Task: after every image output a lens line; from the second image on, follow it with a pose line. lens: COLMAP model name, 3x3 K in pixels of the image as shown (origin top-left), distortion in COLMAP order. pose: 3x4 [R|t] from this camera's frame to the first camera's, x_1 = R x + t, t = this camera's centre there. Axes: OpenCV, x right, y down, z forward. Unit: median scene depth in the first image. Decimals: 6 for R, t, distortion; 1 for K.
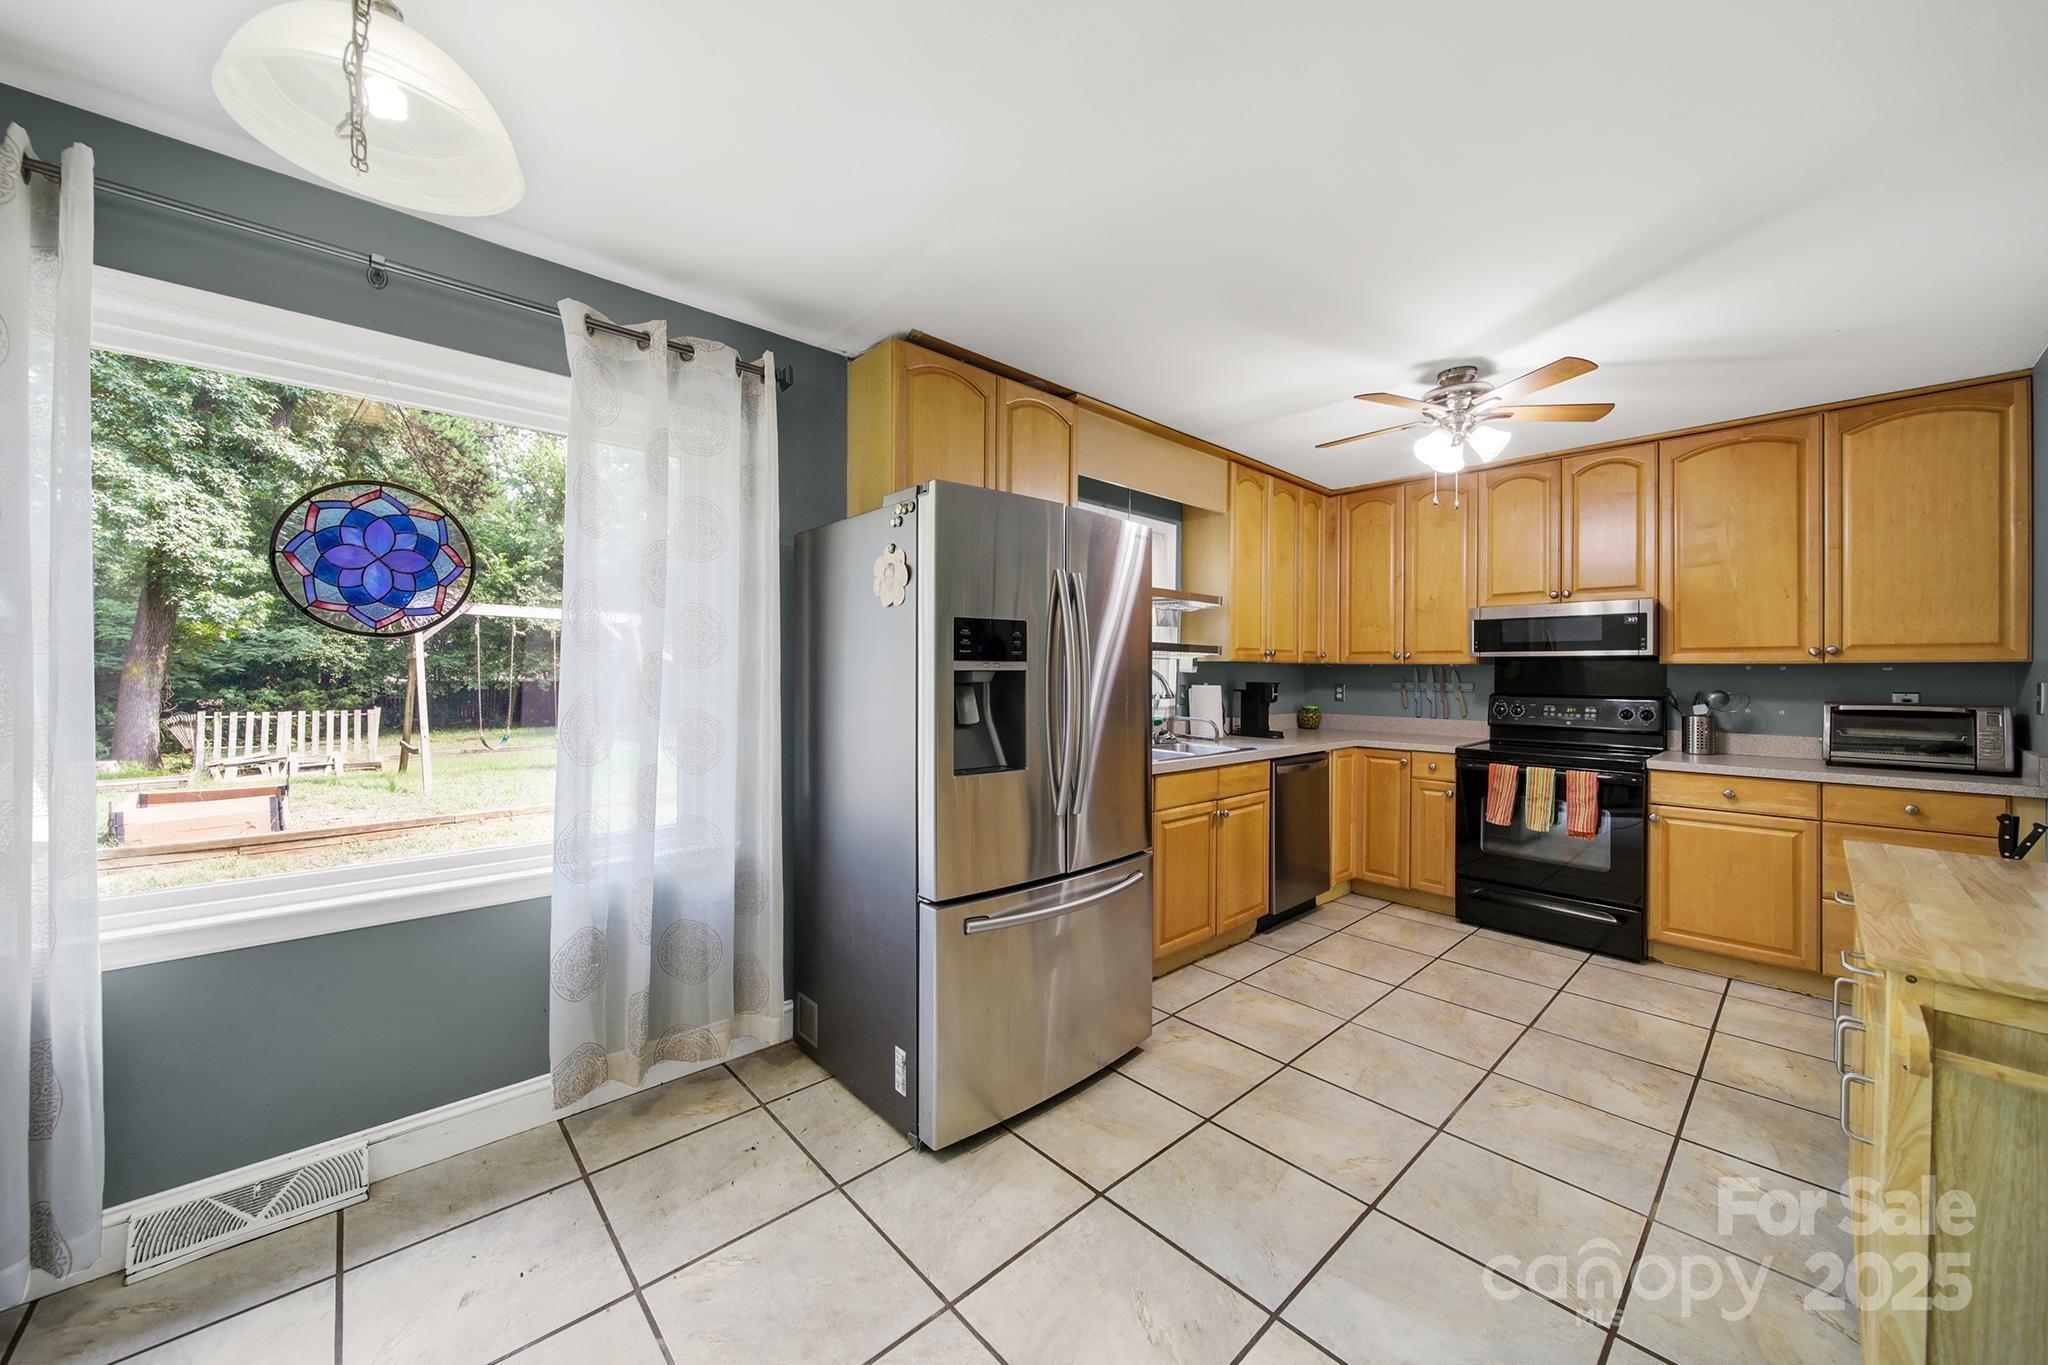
lens RADIAL K [[746.4, 0, 1016.4], [0, 746.4, 668.9], [0, 0, 1]] dist [-0.005733, -0.000466]
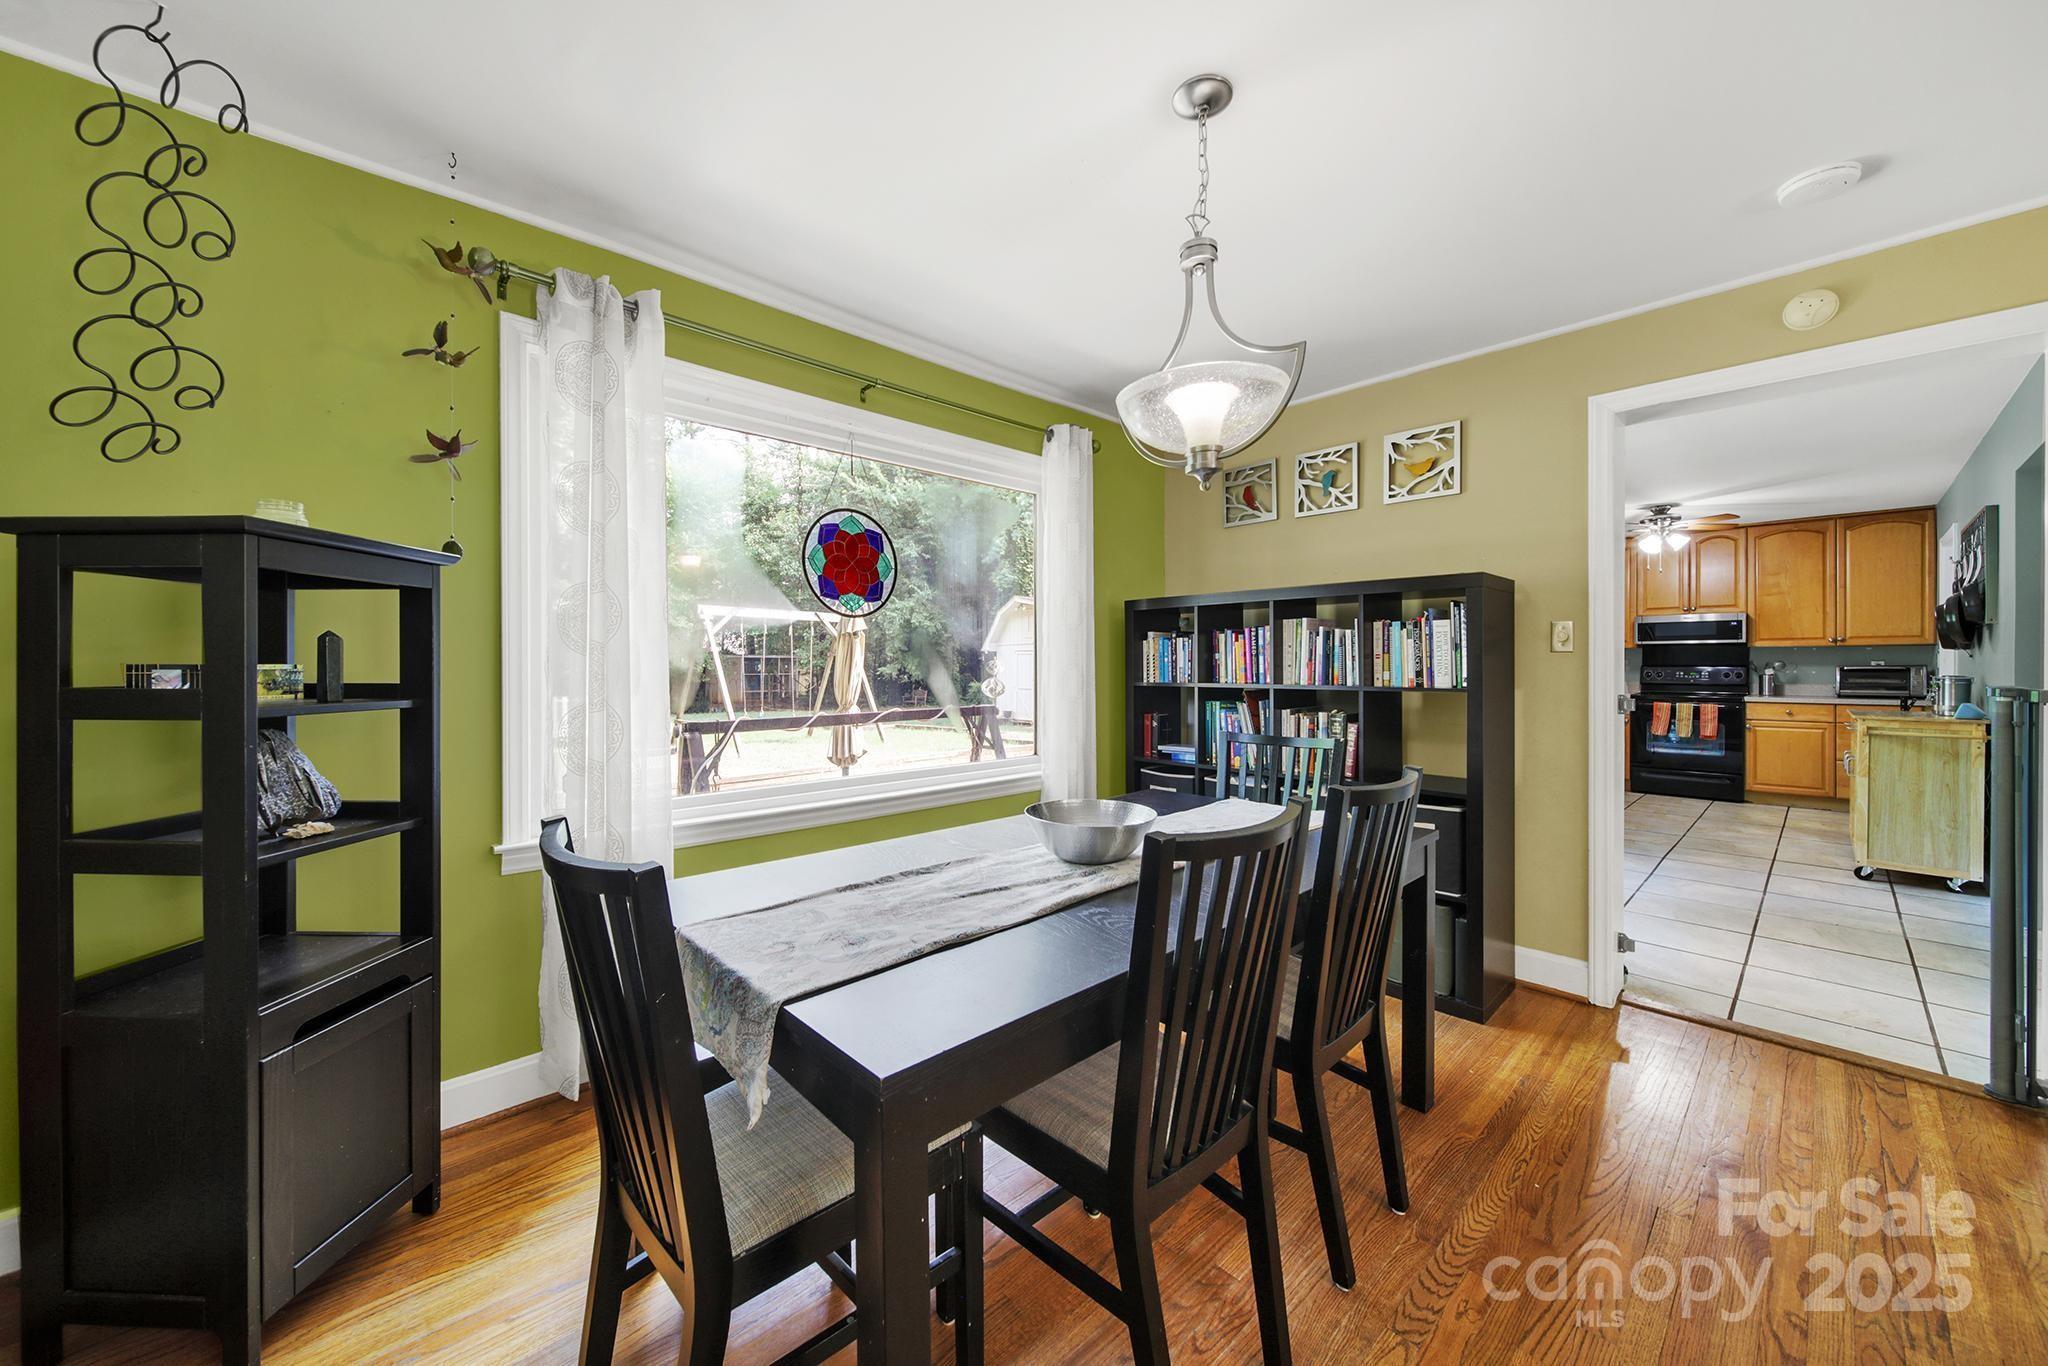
lens RADIAL K [[742.2, 0, 1032.1], [0, 742.2, 667.6], [0, 0, 1]] dist [-0.001745, -0.000507]
pose [[0.999881, -0.012407, 0.009206, -0.963498], [0.012294, 0.999849, 0.012248, -0.000014], [-0.009356, -0.012133, 0.999883, -0.856374]]
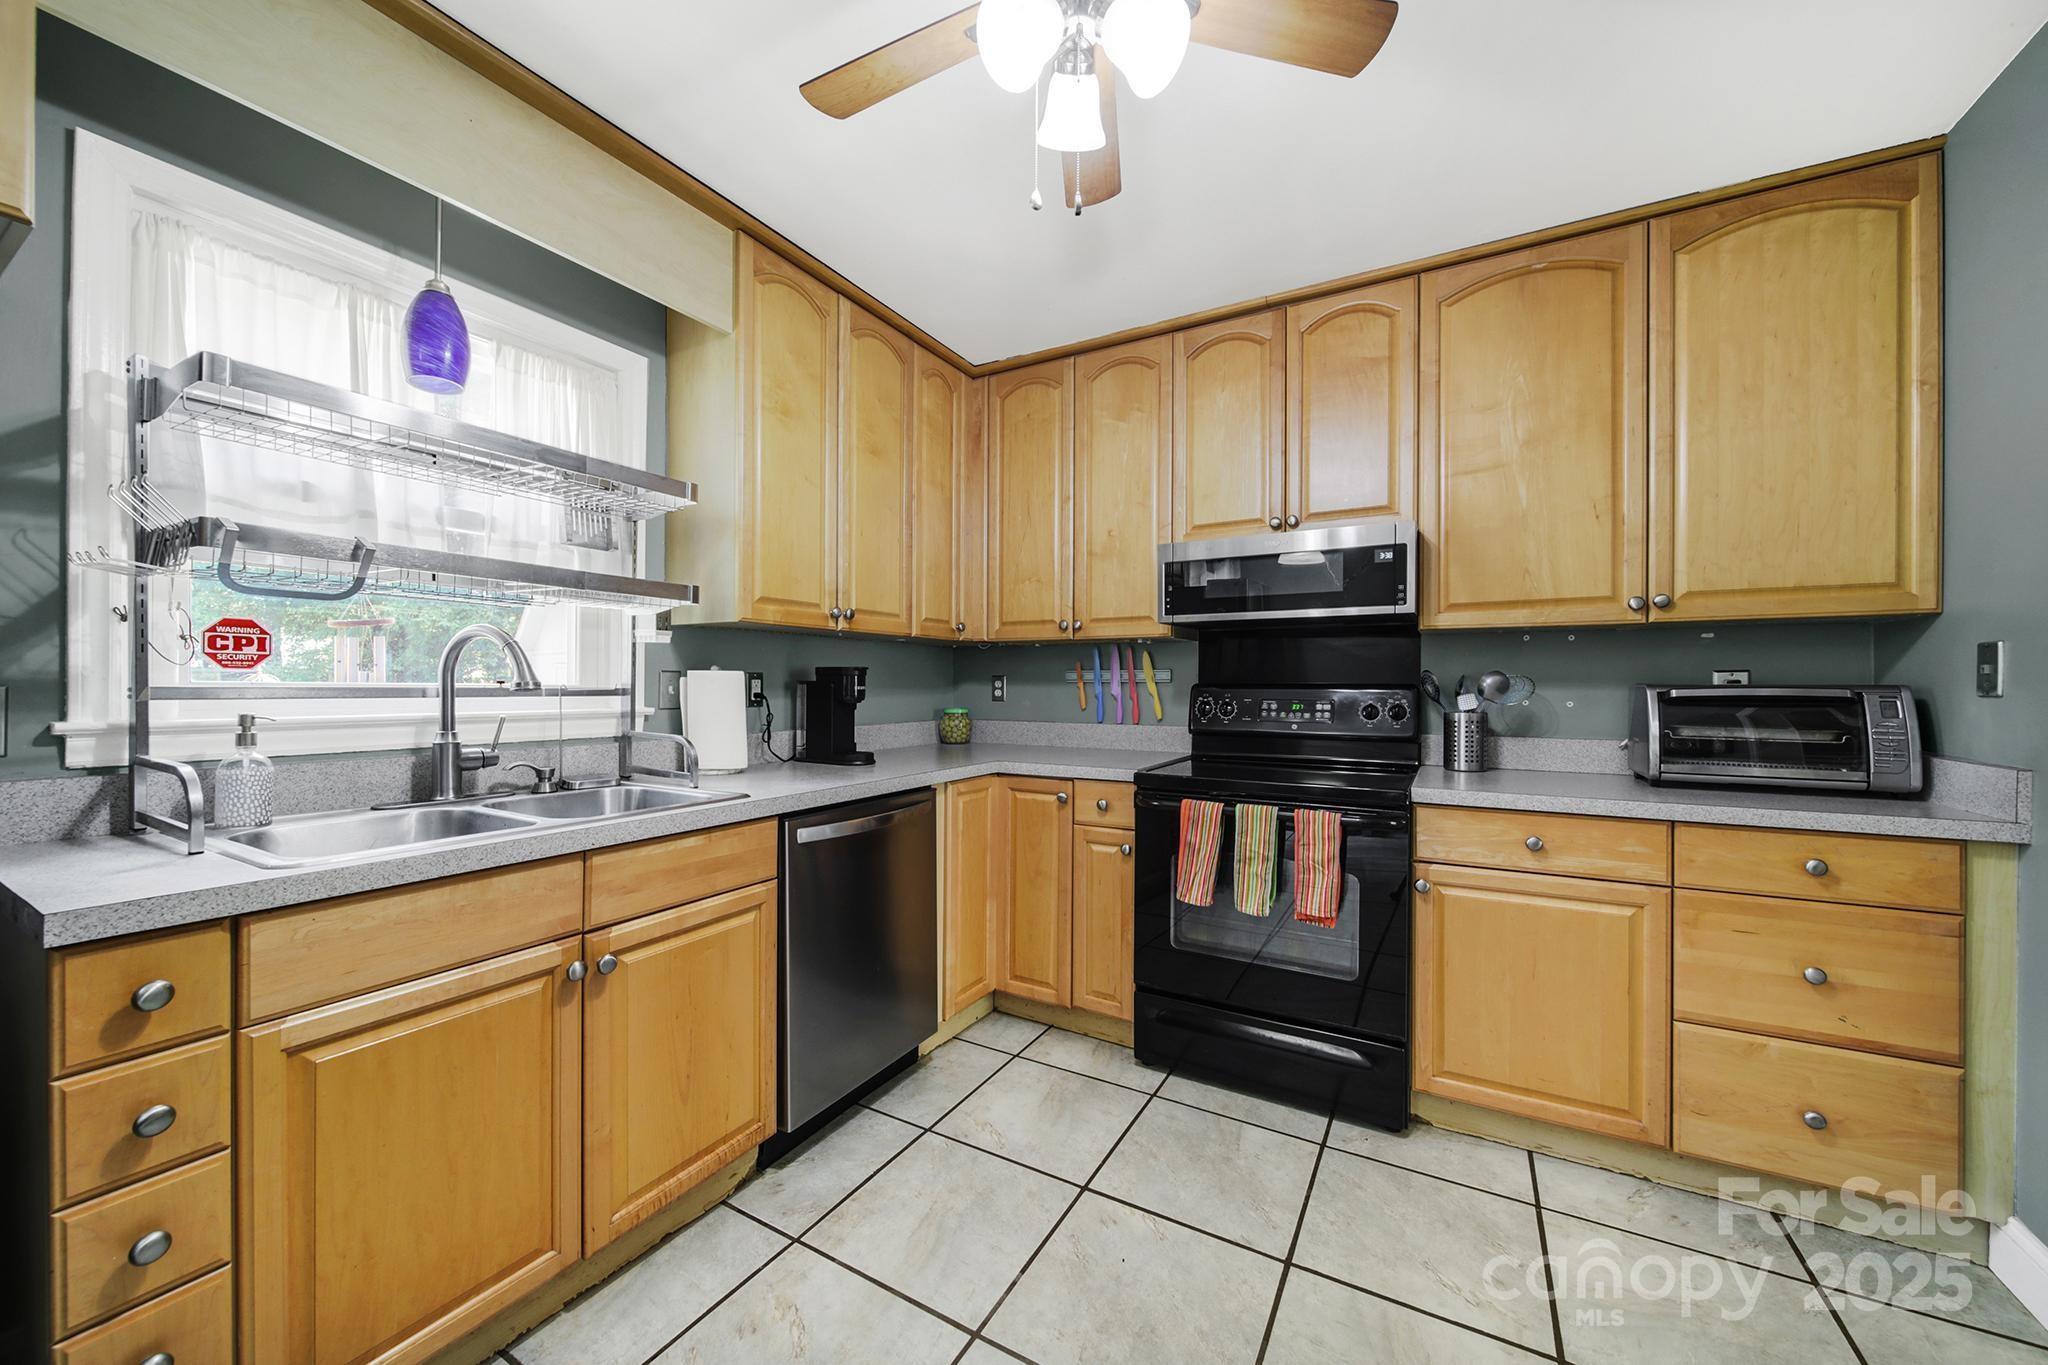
lens RADIAL K [[754.3, 0, 1033.4], [0, 754.3, 686.3], [0, 0, 1]] dist [-0.001534, -0.000247]
pose [[0.949528, -0.006272, 0.313620, 0.359794], [0.003292, 0.999944, 0.010029, 0.033766], [-0.313665, -0.008491, 0.949496, 0.502851]]
